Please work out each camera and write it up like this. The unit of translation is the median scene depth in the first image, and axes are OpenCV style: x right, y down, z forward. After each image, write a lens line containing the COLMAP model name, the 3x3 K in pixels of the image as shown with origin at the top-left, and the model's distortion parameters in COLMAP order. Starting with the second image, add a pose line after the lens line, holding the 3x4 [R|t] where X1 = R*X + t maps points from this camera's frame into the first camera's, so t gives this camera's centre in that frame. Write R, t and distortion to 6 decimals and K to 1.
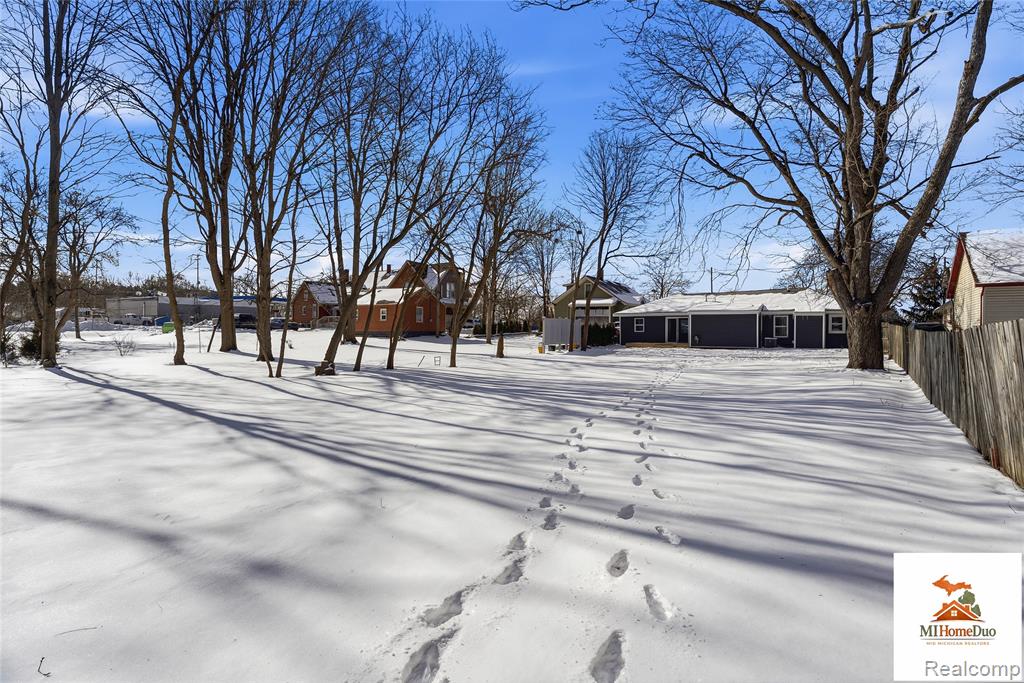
lens RADIAL K [[563.9, 0, 512.0], [0, 563.9, 341.5], [0, 0, 1]] dist [0.002915, 0.002806]
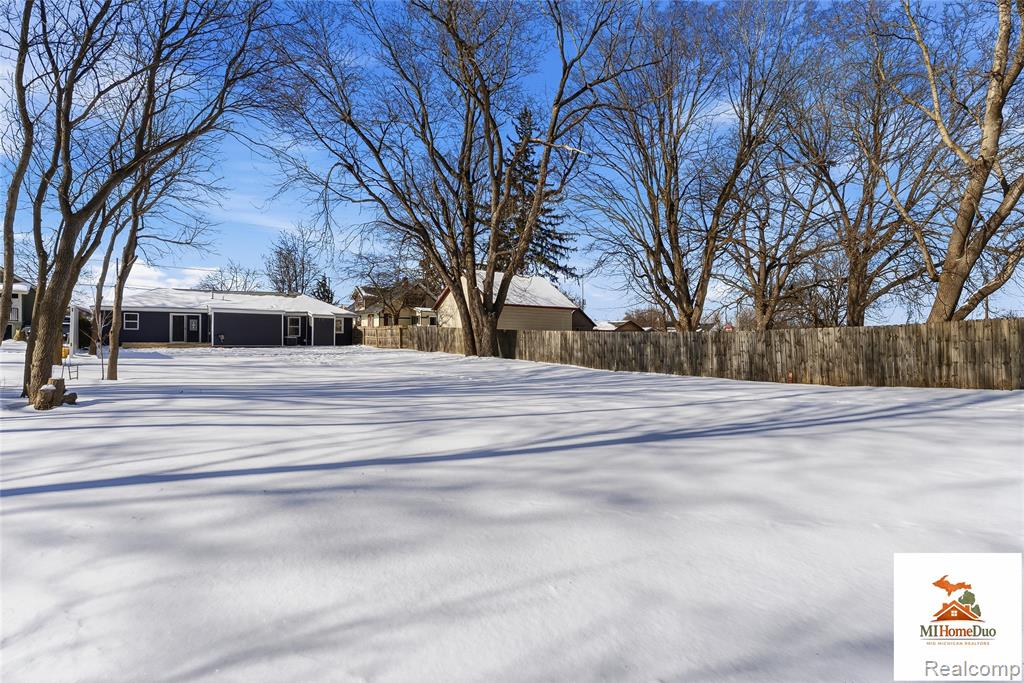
lens RADIAL K [[515.4, 0, 512.0], [0, 515.4, 341.5], [0, 0, 1]] dist [-0.002783, -0.000340]
pose [[0.379179, -0.008029, 0.925289, -0.294005], [0.007427, 0.999957, 0.005634, 0.000401], [-0.925294, 0.004736, 0.379222, 0.216015]]
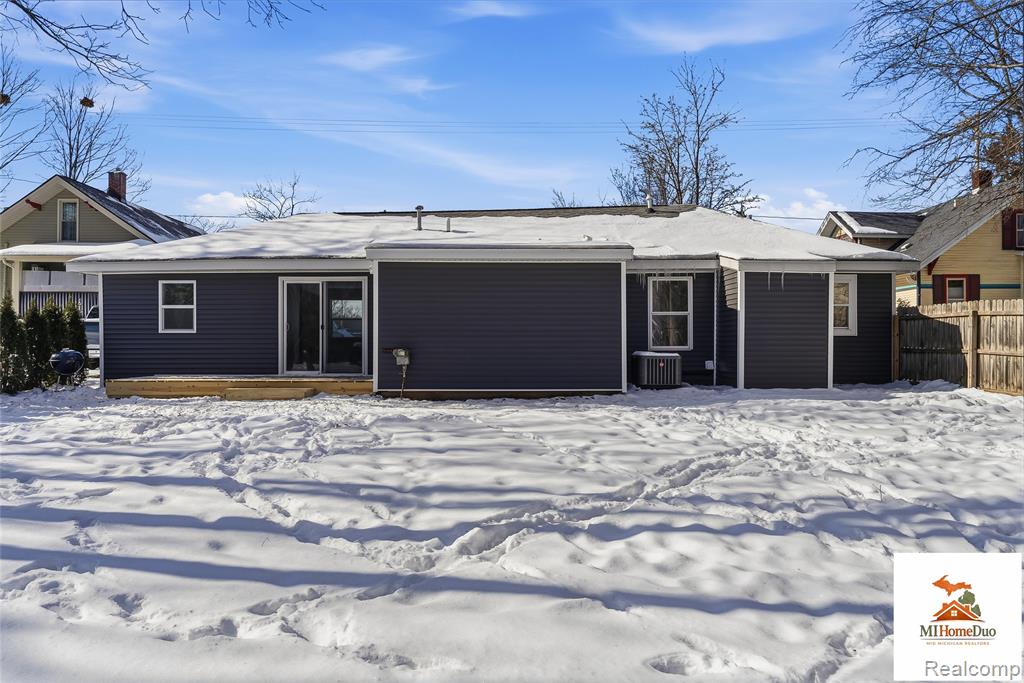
lens RADIAL K [[730.7, 0, 512.0], [0, 730.7, 341.5], [0, 0, 1]] dist [-0.002034, -0.000368]
pose [[0.851782, -0.007004, 0.523849, 0.202324], [0.014123, 0.999854, -0.009595, -0.008866], [-0.523706, 0.015571, 0.851757, 0.706708]]
